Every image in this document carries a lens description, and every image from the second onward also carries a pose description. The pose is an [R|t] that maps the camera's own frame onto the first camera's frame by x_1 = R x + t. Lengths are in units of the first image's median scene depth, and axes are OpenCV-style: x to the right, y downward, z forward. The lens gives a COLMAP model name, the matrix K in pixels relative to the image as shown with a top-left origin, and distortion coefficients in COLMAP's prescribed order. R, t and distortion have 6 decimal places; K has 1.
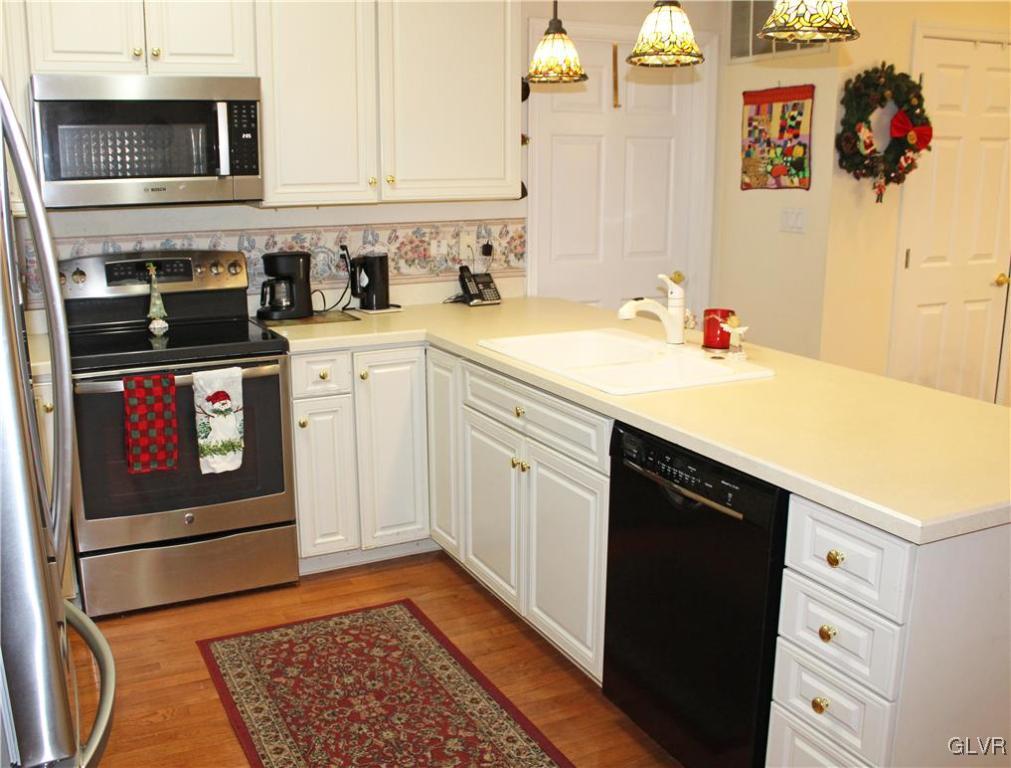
lens RADIAL K [[986.7, 0, 505.5], [0, 986.7, 384.0], [0, 0, 1]] dist [-0.099430, 0.000659]
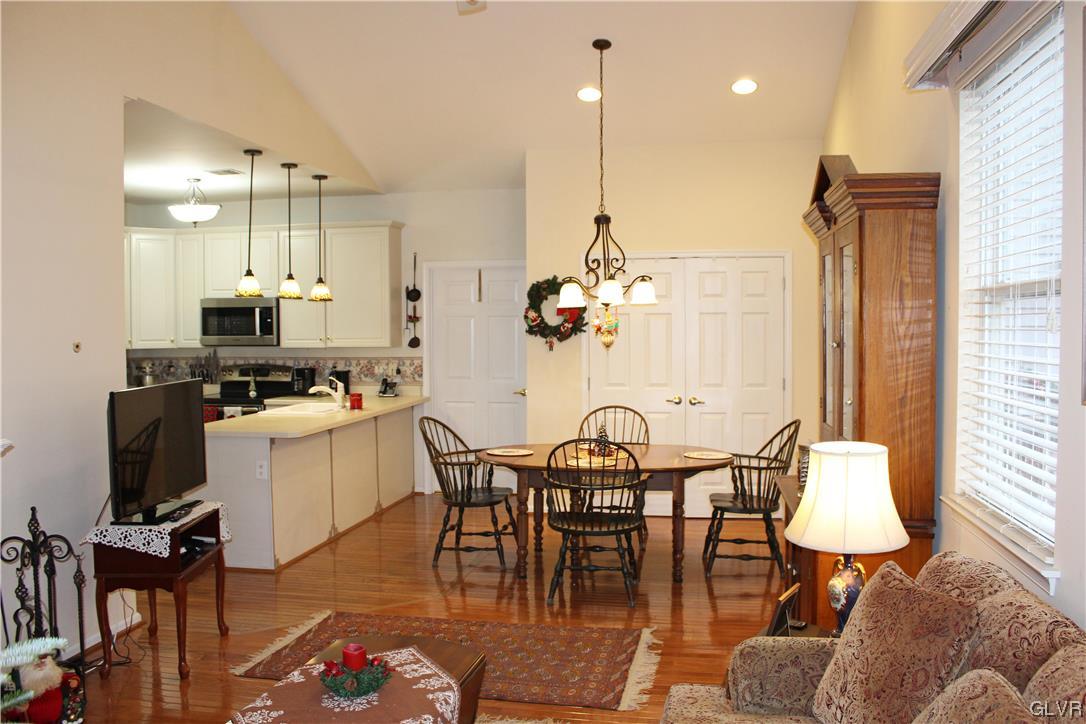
lens RADIAL K [[919.1, 0, 543.0], [0, 919.1, 362.0], [0, 0, 1]] dist [-0.000685, -0.000168]
pose [[0.804181, 0.023728, -0.593911, 1.516742], [-0.130054, 0.982015, -0.136864, 0.079782], [0.579982, 0.187304, 0.792804, -0.421010]]
